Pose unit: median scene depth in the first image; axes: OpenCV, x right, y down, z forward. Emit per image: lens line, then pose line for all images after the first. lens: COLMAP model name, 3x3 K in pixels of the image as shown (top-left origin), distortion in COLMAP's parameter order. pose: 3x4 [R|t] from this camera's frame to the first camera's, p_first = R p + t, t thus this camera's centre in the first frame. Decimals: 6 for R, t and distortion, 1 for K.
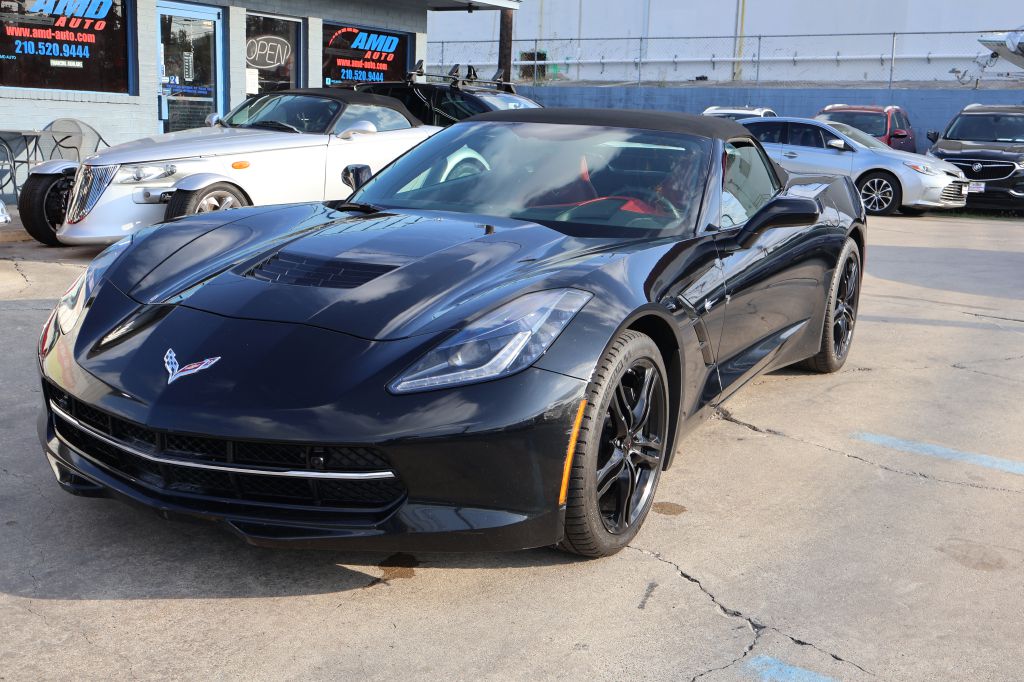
lens RADIAL K [[1160.4, 0, 512.0], [0, 1160.4, 341.0], [0, 0, 1]] dist [0.015690, -0.018973]
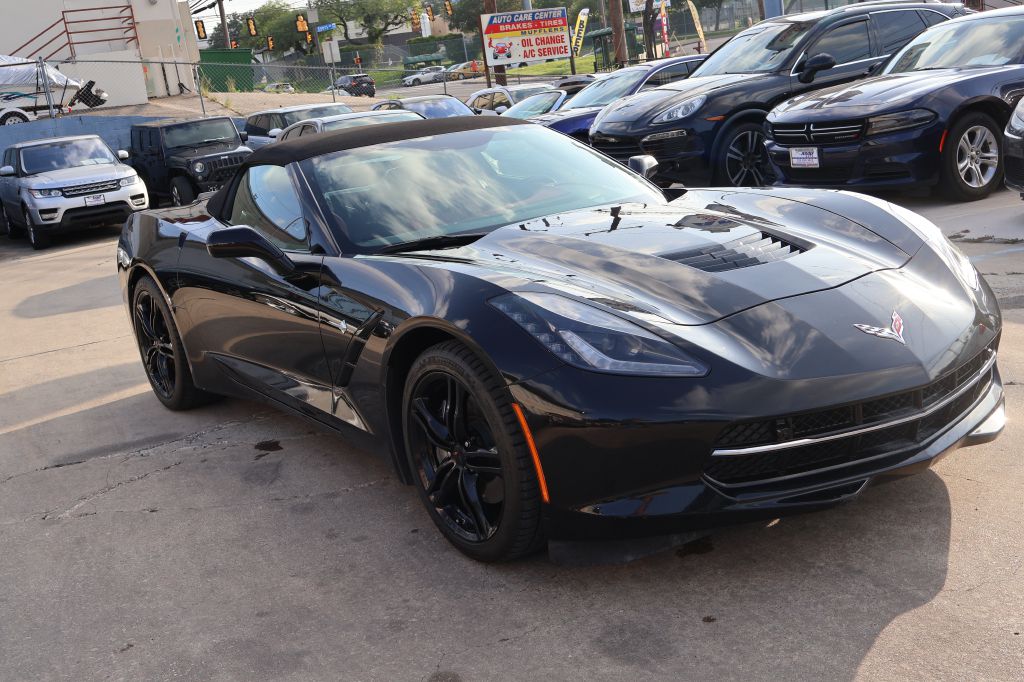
lens RADIAL K [[1158.0, 0, 535.5], [0, 1158.0, 342.5], [0, 0, 1]] dist [0.006513, -0.020319]
pose [[0.428904, -0.282537, 0.858029, -0.314838], [0.318114, 0.936227, 0.149270, -0.053468], [-0.845485, 0.208928, 0.491431, 0.180415]]
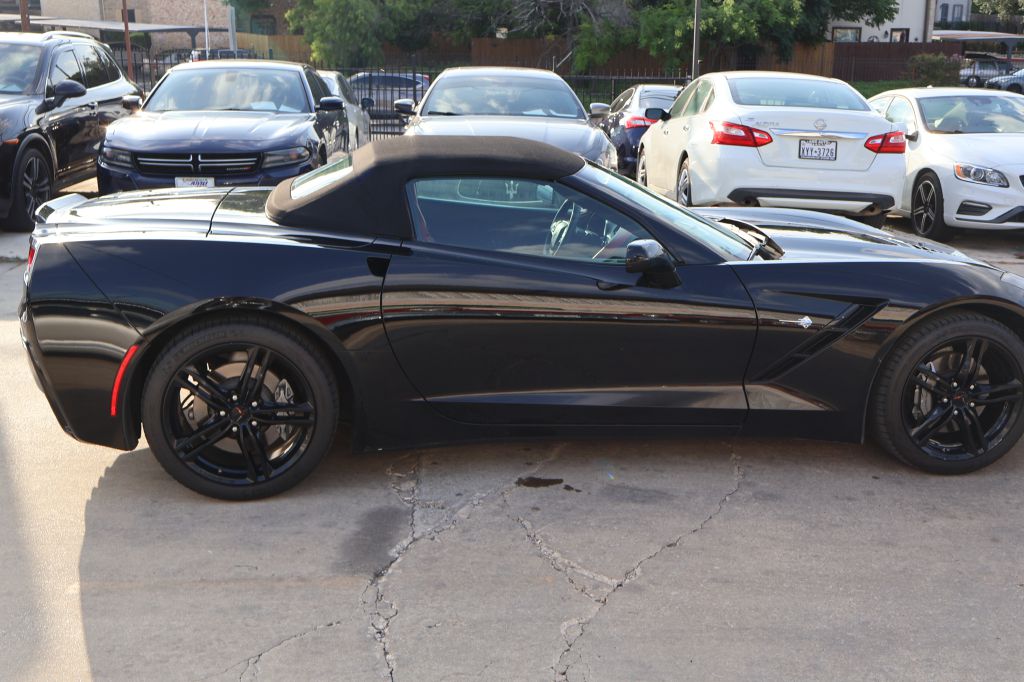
lens RADIAL K [[1123.0, 0, 512.0], [0, 1123.0, 341.0], [0, 0, 1]] dist [-0.005867, -0.006300]
pose [[-0.595332, -0.242234, 0.766096, -0.281374], [0.125991, 0.913533, 0.386761, -0.161149], [-0.793540, 0.326772, -0.513336, 0.606381]]
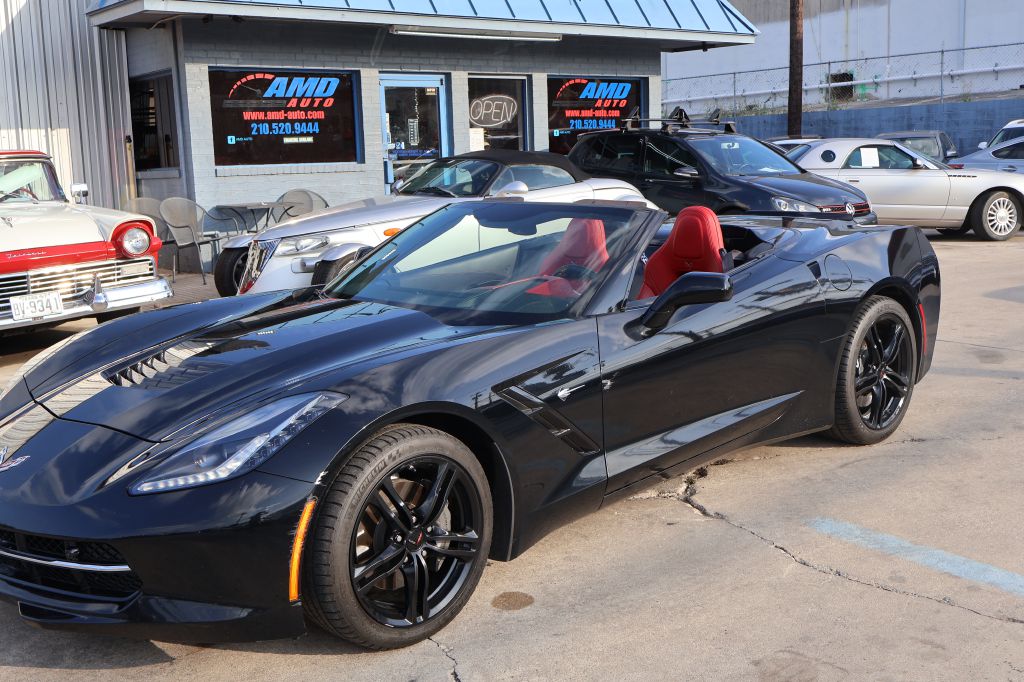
lens RADIAL K [[1162.7, 0, 500.9], [0, 1162.7, 341.1], [0, 0, 1]] dist [0.012281, -0.034174]
pose [[0.948499, -0.016376, -0.316356, 0.132036], [0.008984, 0.999652, -0.024813, -0.015840], [0.316652, 0.020693, 0.948316, 0.012874]]
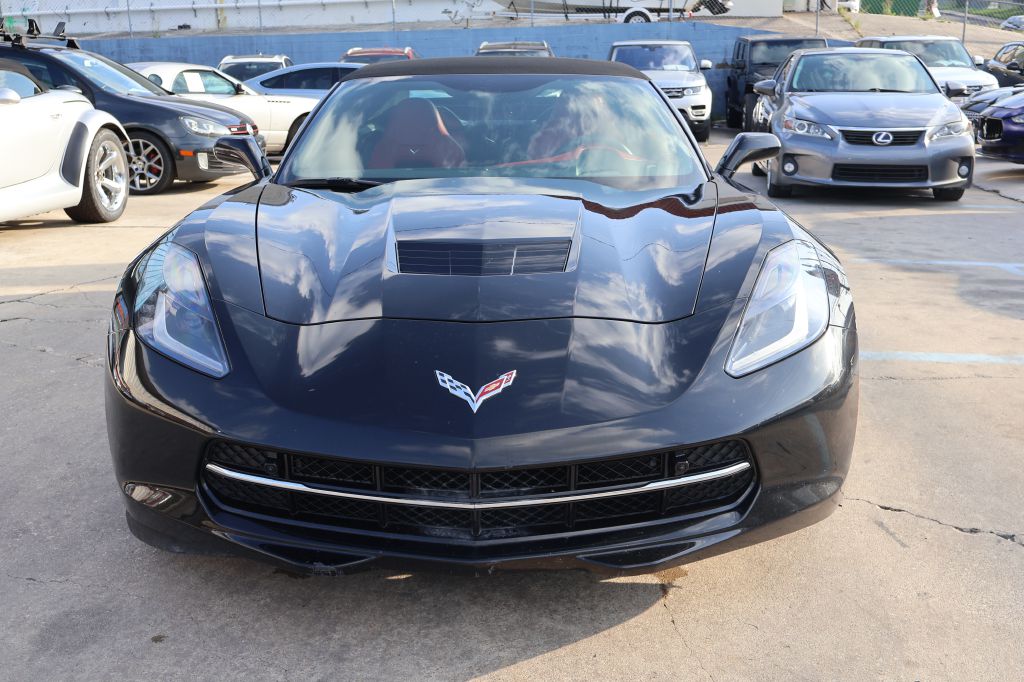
lens RADIAL K [[1164.8, 0, 512.0], [0, 1164.8, 341.0], [0, 0, 1]] dist [0.008866, 0.013958]
pose [[0.882224, -0.155520, 0.444404, -0.147597], [0.136557, 0.987819, 0.074599, -0.016415], [-0.450593, -0.005127, 0.892715, 0.061008]]
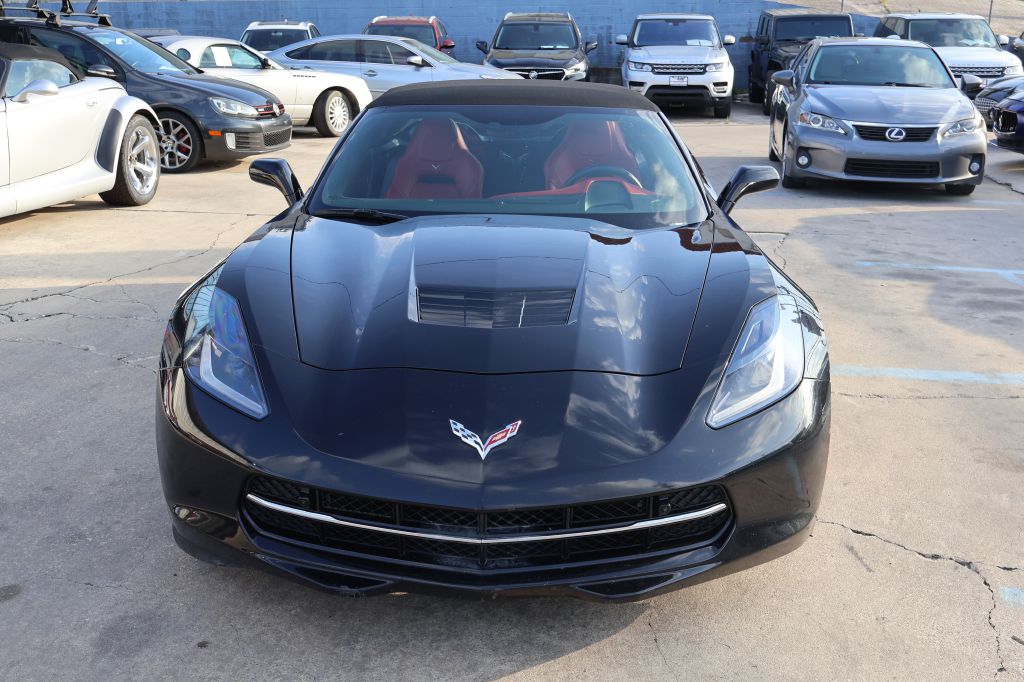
lens RADIAL K [[1169.3, 0, 512.0], [0, 1169.3, 341.0], [0, 0, 1]] dist [0.009445, 0.012122]
pose [[0.892610, -0.153437, 0.423916, -0.154477], [0.118060, 0.987042, 0.108670, -0.036567], [-0.435097, -0.046952, 0.899159, 0.036061]]
